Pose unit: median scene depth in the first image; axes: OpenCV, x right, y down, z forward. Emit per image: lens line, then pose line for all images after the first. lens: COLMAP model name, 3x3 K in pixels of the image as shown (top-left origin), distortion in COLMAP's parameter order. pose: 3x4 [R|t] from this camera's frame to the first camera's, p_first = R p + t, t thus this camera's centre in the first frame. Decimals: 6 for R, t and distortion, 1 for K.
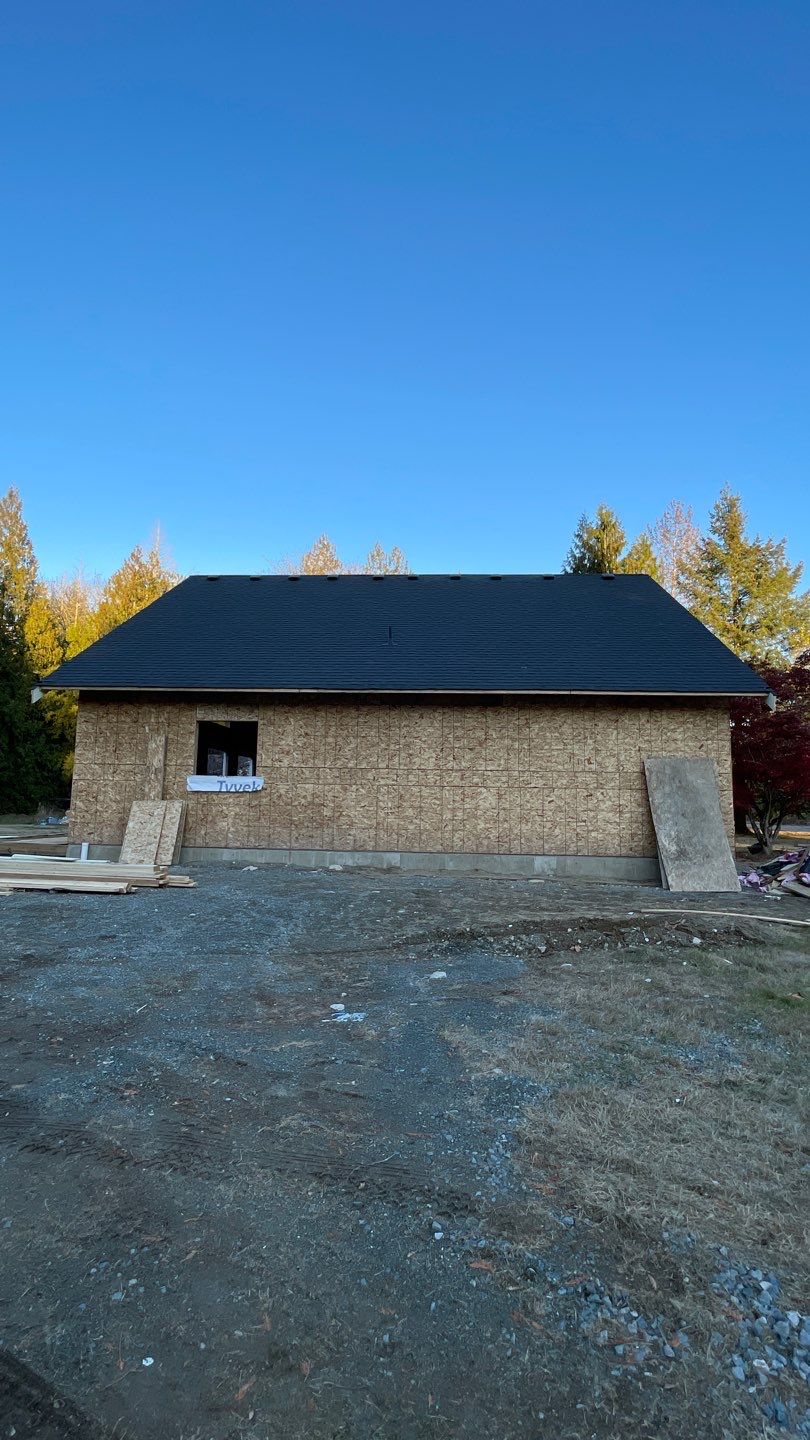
lens RADIAL K [[583.2, 0, 405.0], [0, 583.2, 720.0], [0, 0, 1]] dist [-0.002040, -0.000064]
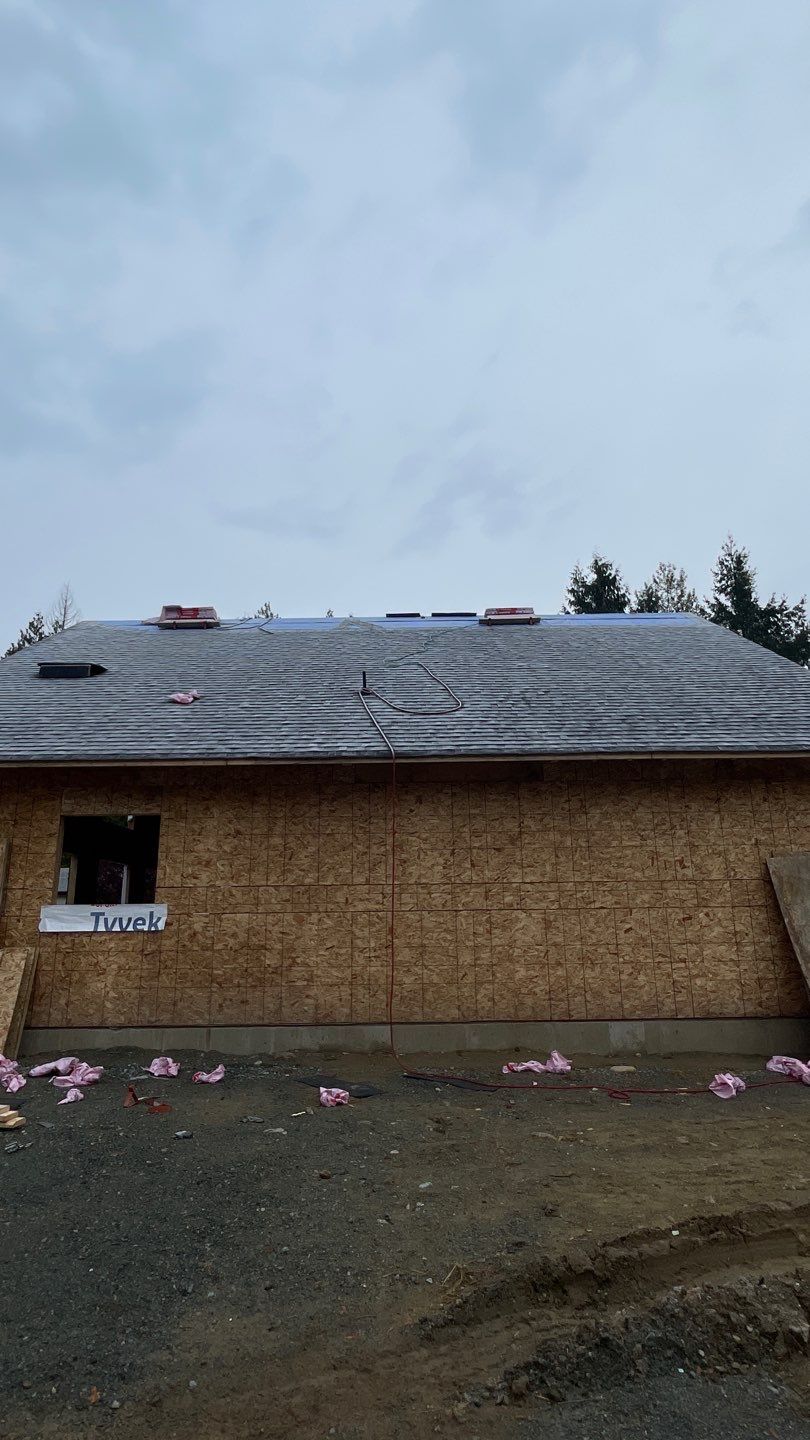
lens RADIAL K [[691.2, 0, 404.9], [0, 691.2, 727.3], [0, 0, 1]] dist [0.001729, -0.000289]
pose [[0.997994, -0.015628, 0.061351, -0.033346], [0.023589, 0.991067, -0.131264, 0.014070], [-0.058752, 0.132448, 0.989447, 0.237171]]
